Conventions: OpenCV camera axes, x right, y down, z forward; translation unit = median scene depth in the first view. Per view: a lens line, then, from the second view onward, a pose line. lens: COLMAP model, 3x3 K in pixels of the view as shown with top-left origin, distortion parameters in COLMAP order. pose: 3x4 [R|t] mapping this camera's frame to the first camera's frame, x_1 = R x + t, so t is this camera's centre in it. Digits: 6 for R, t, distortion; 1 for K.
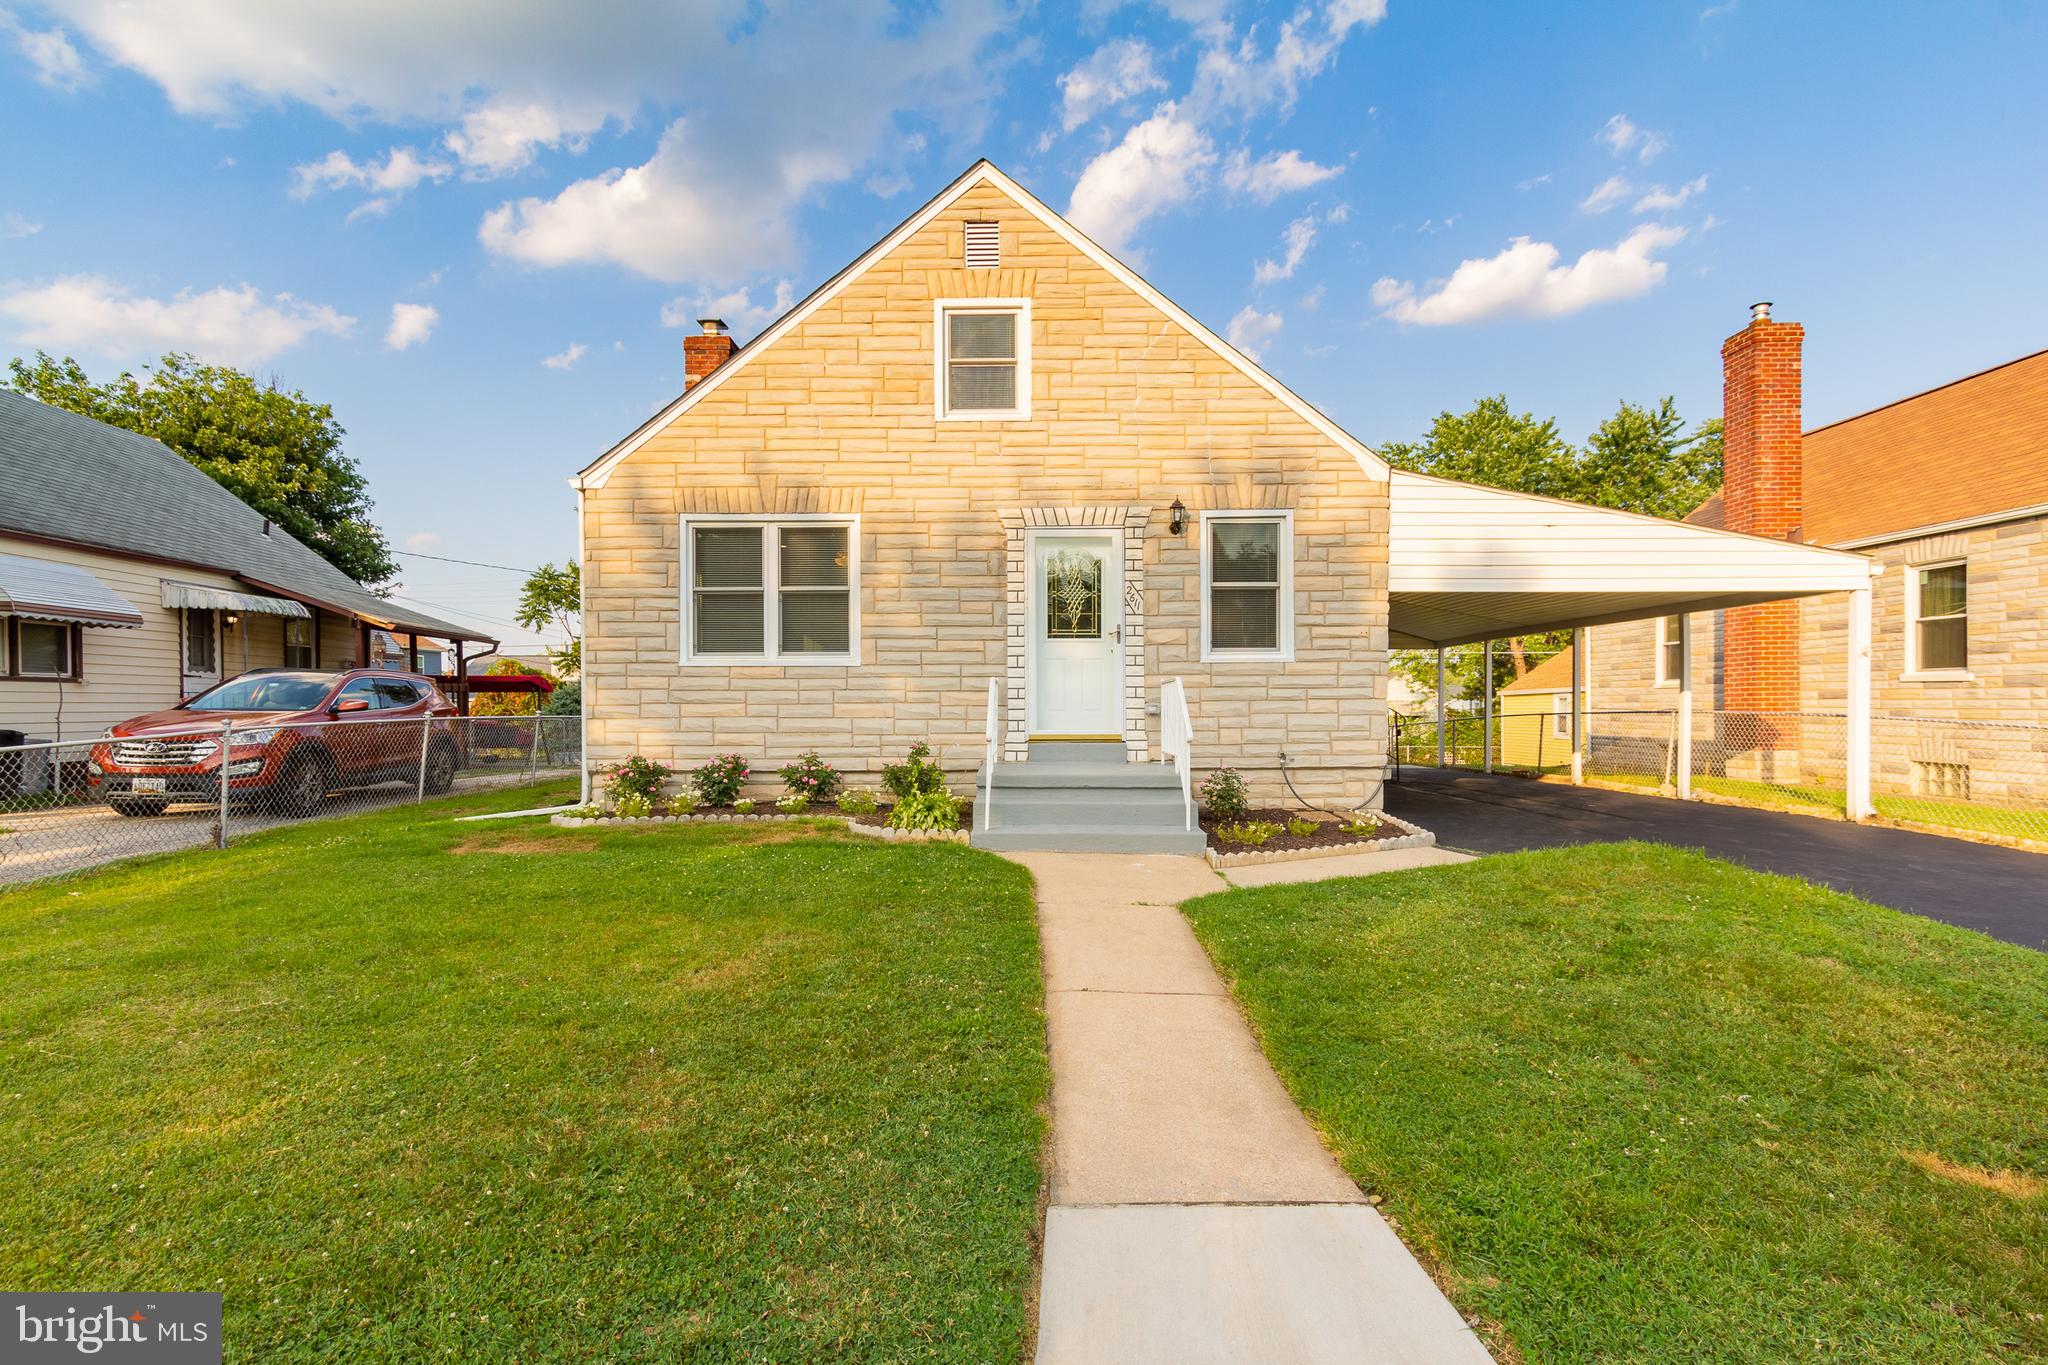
lens RADIAL K [[986.2, 0, 1025.0], [0, 986.2, 702.6], [0, 0, 1]] dist [0.006744, -0.003555]
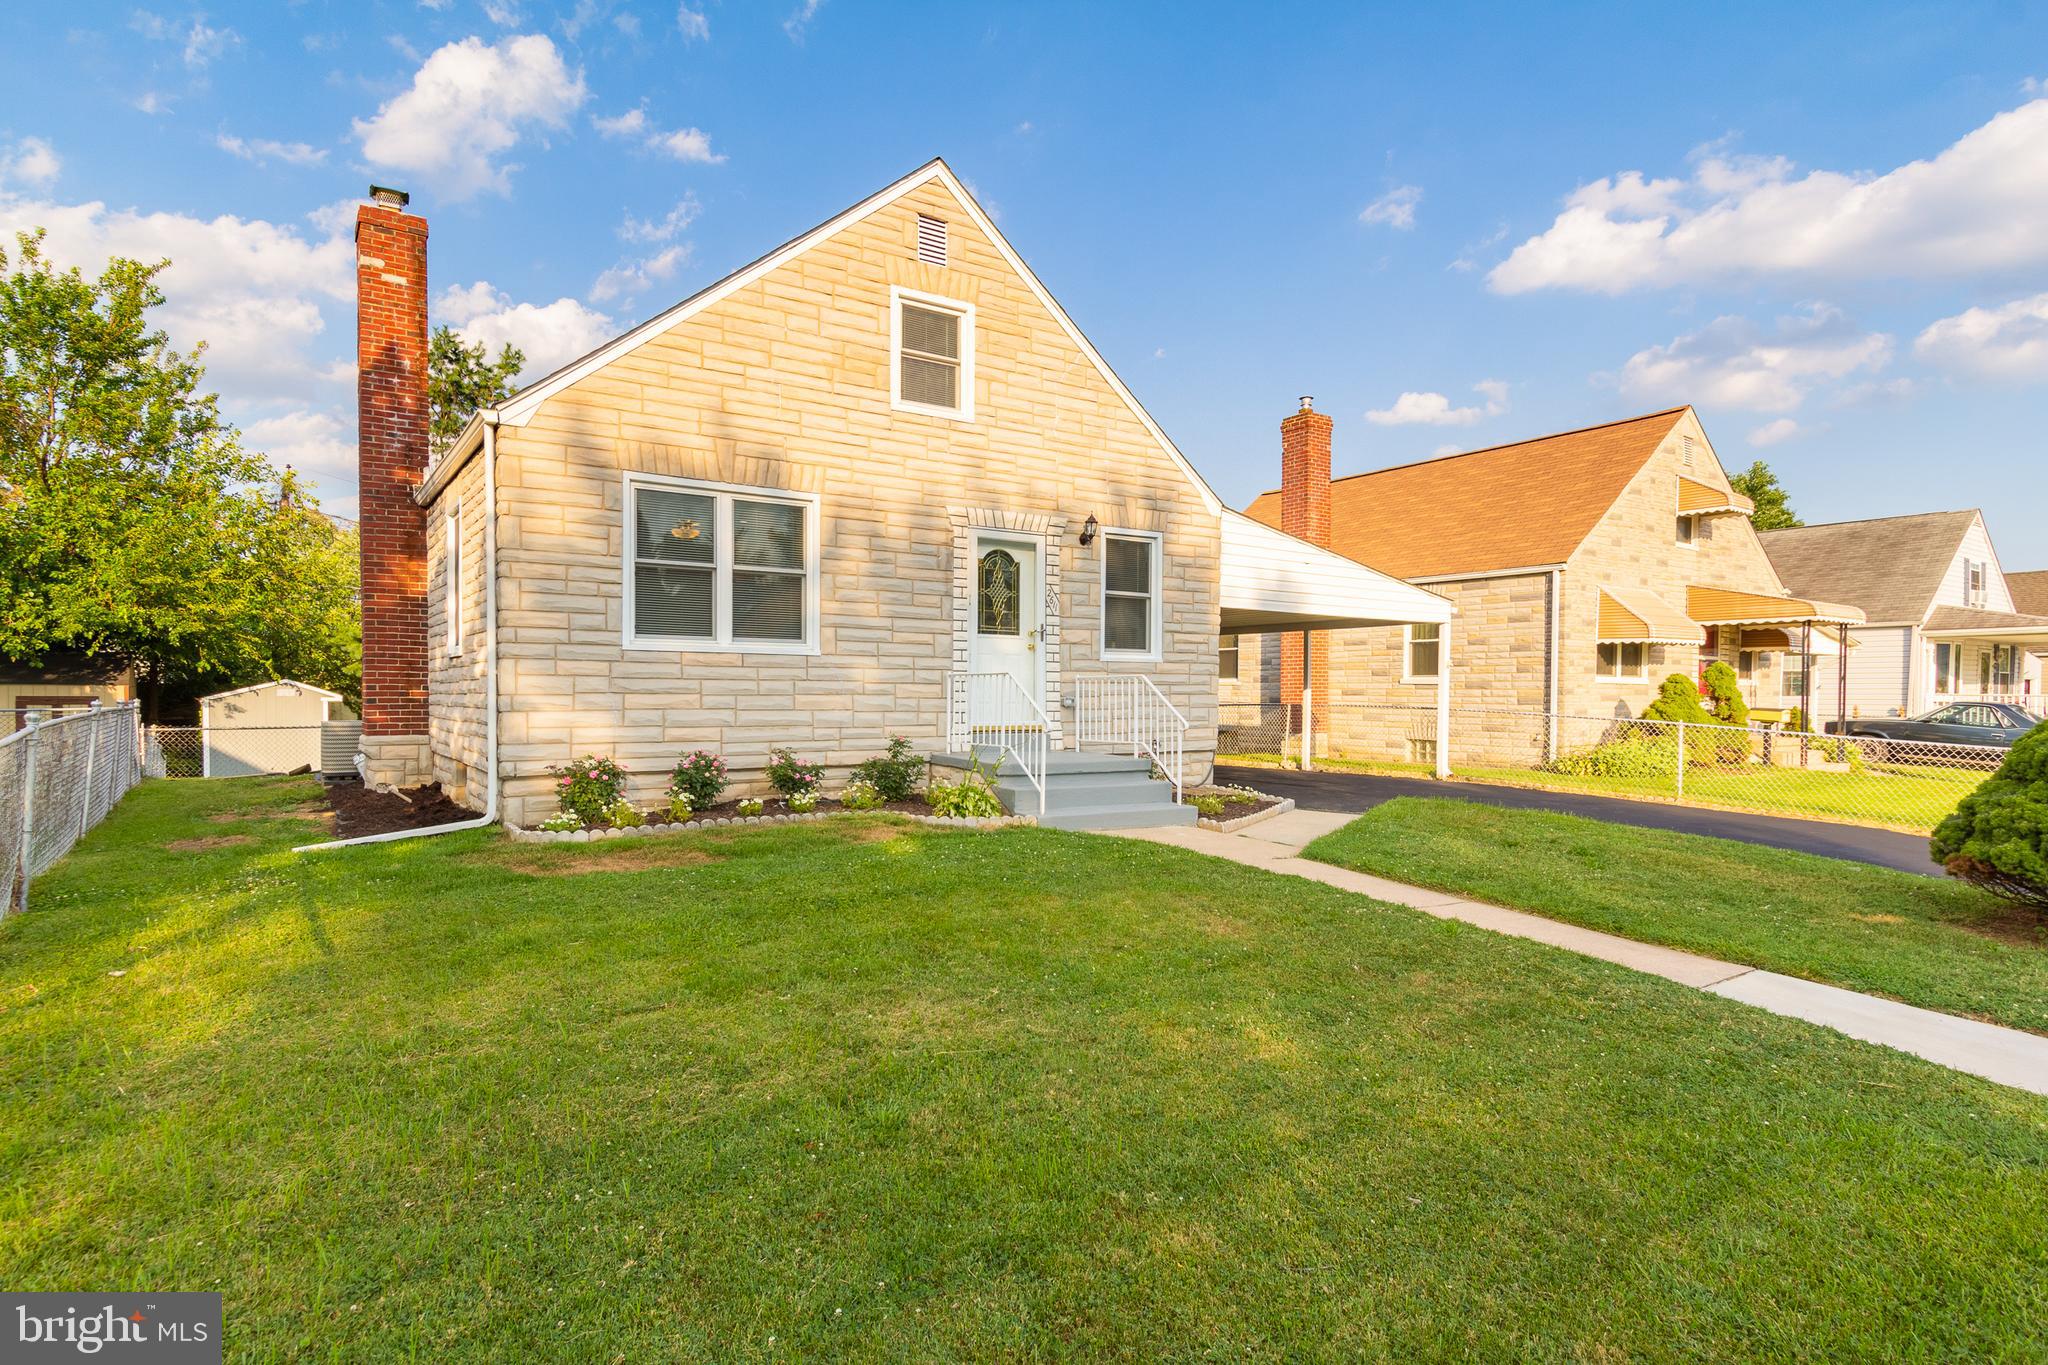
lens RADIAL K [[1085.1, 0, 1019.1], [0, 1085.1, 700.1], [0, 0, 1]] dist [0.012666, 0.000834]
pose [[0.820002, 0.004431, 0.572344, -0.607641], [-0.008935, 0.999947, 0.005061, -0.001099], [-0.572291, -0.009264, 0.819998, 0.033780]]
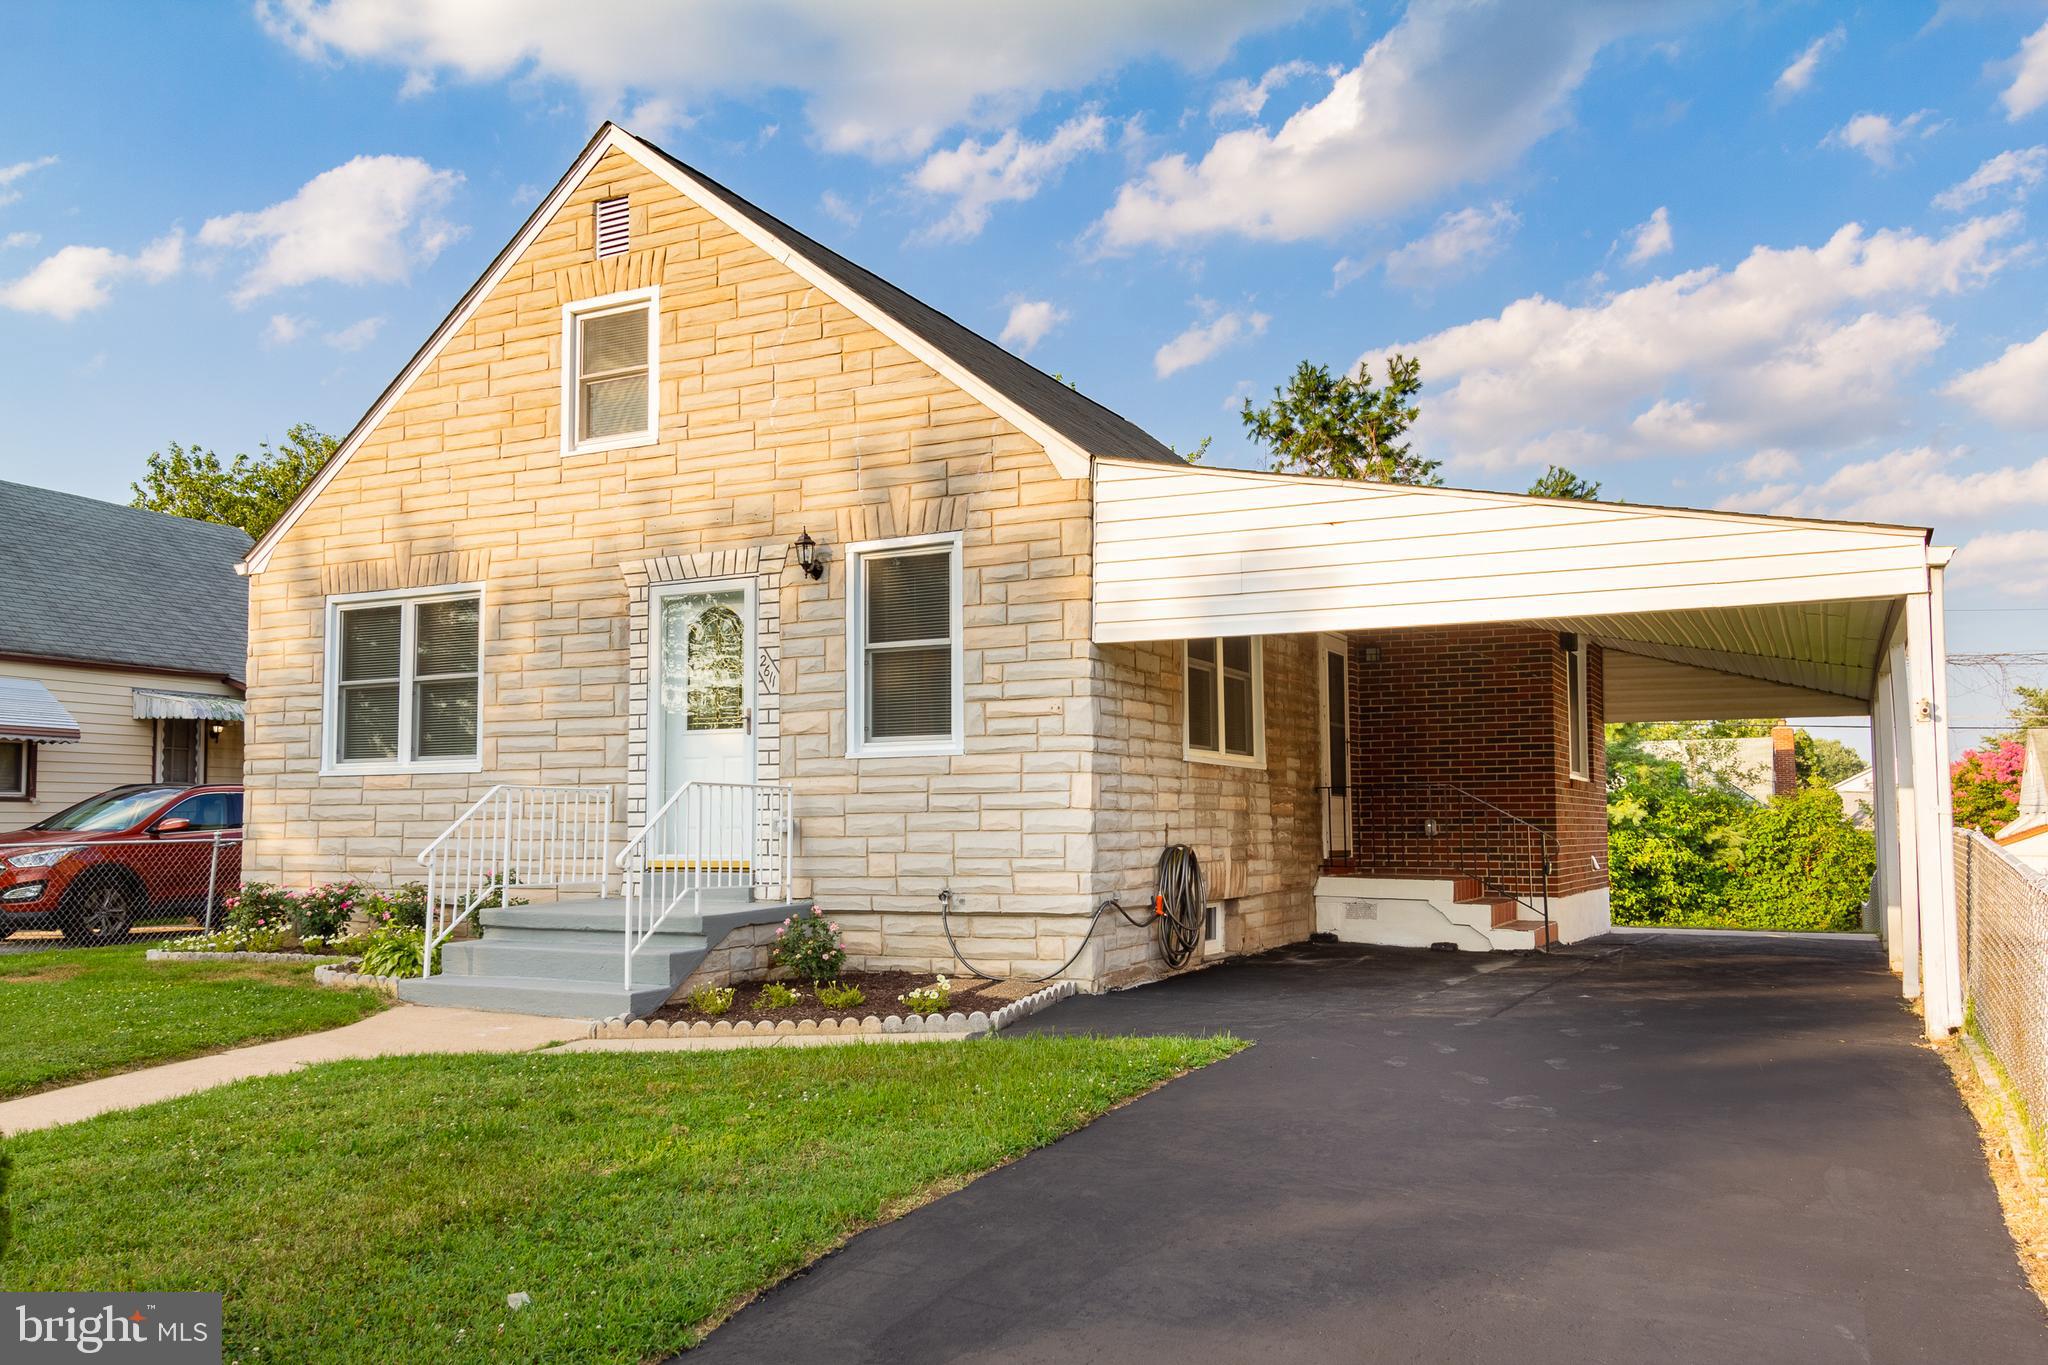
lens RADIAL K [[1602.7, 0, 1020.1], [0, 1602.7, 702.7], [0, 0, 1]] dist [0.011490, 0.001820]
pose [[0.899042, -0.036634, -0.436327, 0.784609], [0.004788, 0.997257, -0.073863, 0.004458], [0.437836, 0.064317, 0.896752, 0.031923]]
